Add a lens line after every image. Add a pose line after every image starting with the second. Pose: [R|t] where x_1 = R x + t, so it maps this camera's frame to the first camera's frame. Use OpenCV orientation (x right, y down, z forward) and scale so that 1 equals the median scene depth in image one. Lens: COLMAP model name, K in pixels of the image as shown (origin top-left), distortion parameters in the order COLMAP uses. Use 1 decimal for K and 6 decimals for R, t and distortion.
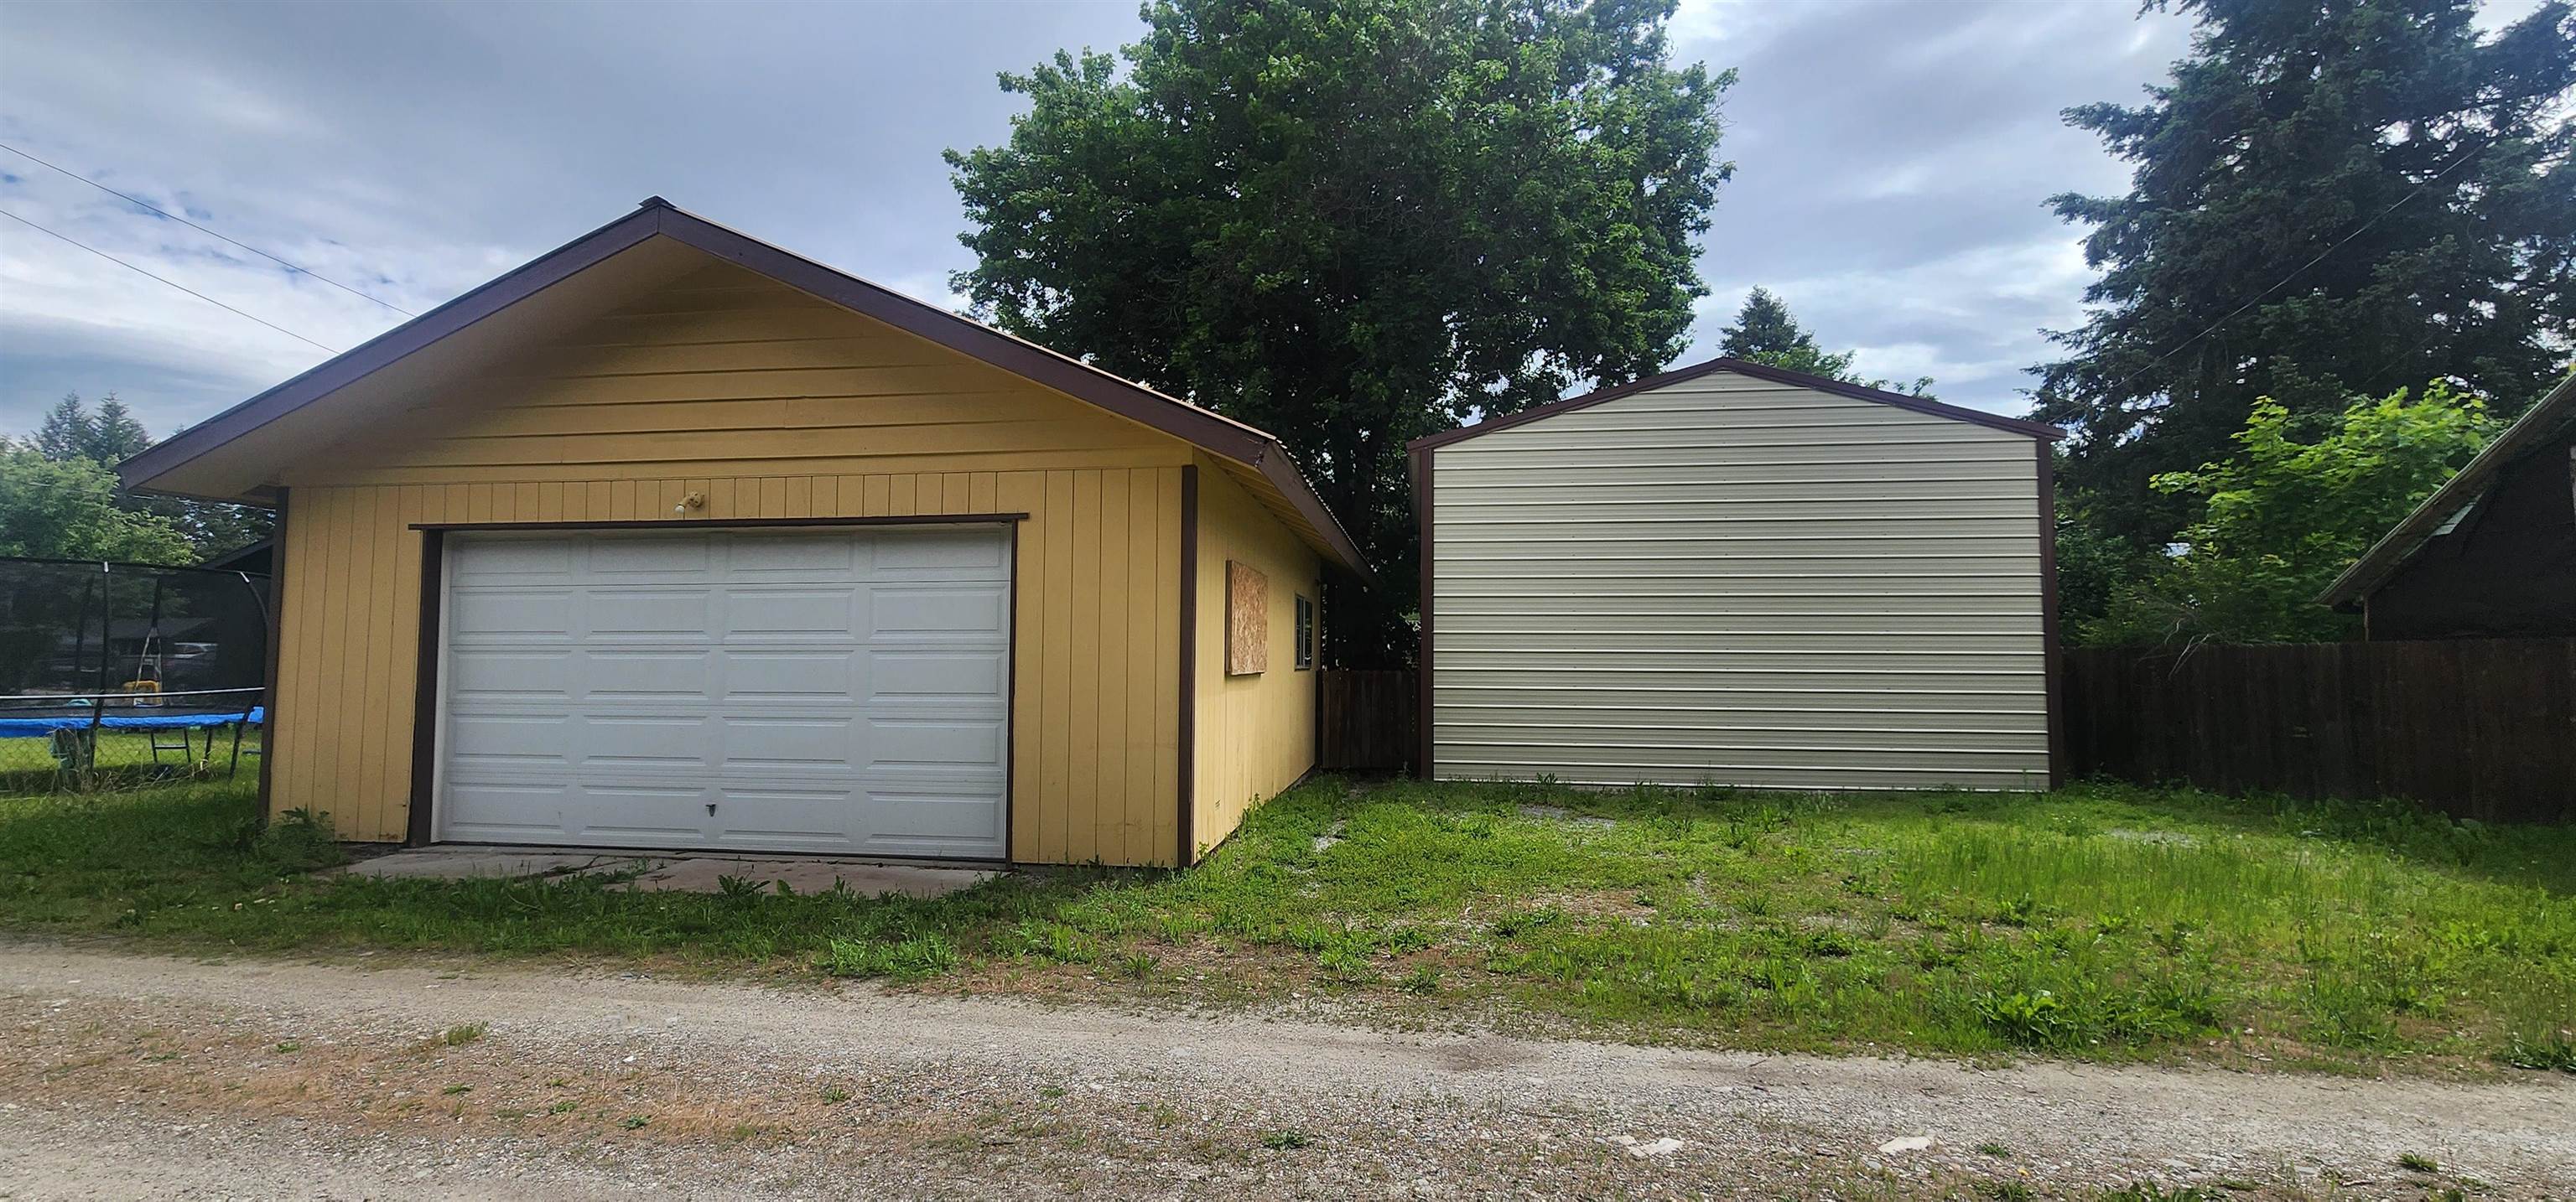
lens RADIAL K [[1032.9, 0, 1293.0], [0, 1032.9, 563.4], [0, 0, 1]] dist [0.000859, 0.000062]
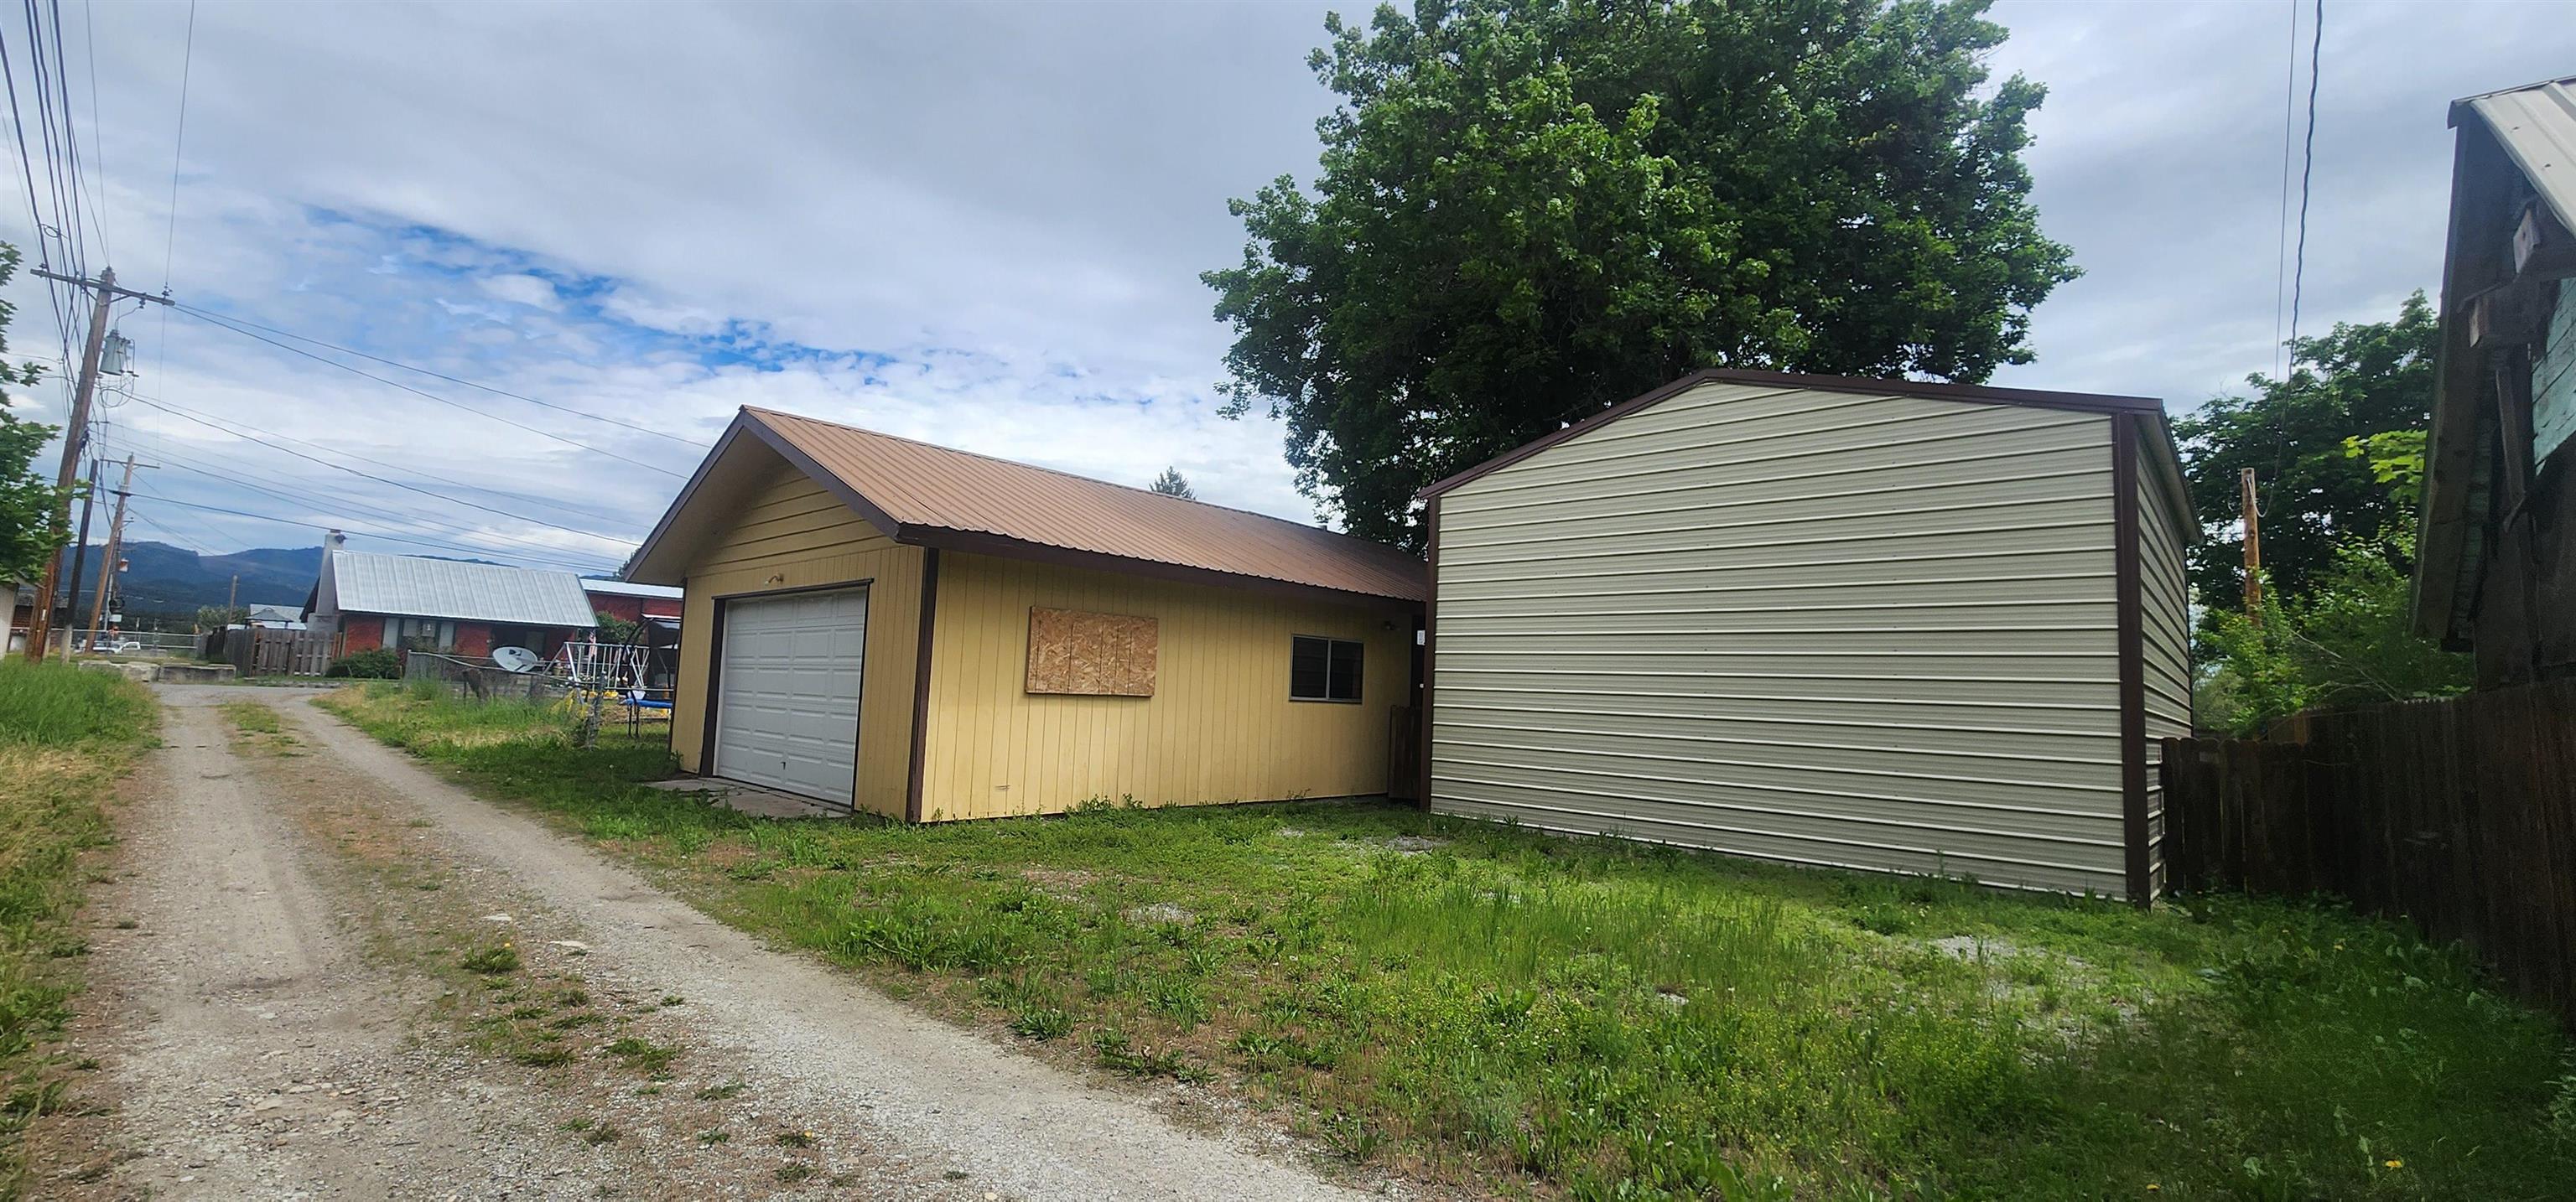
lens RADIAL K [[1060.9, 0, 1306.2], [0, 1060.9, 593.0], [0, 0, 1]] dist [0.001867, 0.000090]
pose [[0.822039, -0.028735, -0.568706, 0.851248], [0.018563, 0.999547, -0.023672, 0.015297], [0.569129, 0.008902, 0.822200, 0.063961]]
